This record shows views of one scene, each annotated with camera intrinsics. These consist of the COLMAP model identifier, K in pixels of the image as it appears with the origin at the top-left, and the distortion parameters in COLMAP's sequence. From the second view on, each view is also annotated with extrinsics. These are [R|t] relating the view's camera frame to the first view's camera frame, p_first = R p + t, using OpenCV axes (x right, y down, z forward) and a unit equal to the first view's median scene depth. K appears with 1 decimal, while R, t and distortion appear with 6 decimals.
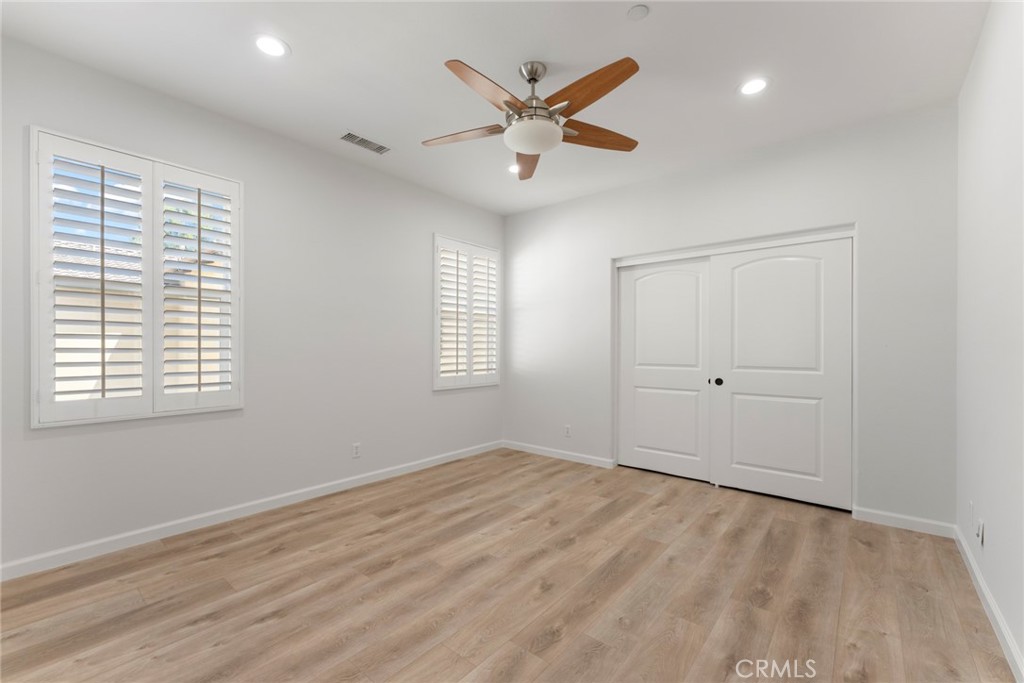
lens RADIAL K [[432.7, 0, 510.7], [0, 432.7, 345.4], [0, 0, 1]] dist [0.001050, -0.000125]
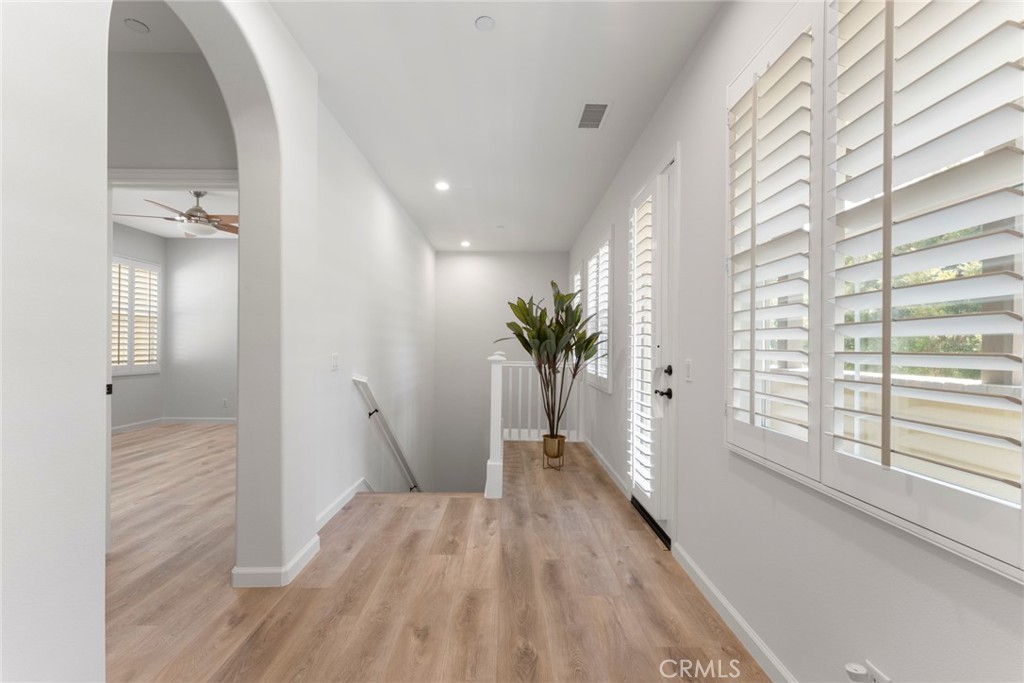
lens RADIAL K [[432.7, 0, 509.8], [0, 432.7, 344.6], [0, 0, 1]] dist [0.001050, -0.000125]
pose [[0.769410, 0.002932, 0.638748, -0.051551], [-0.004084, 0.999992, 0.000329, 0.004899], [-0.638742, -0.002862, 0.769416, -0.642902]]
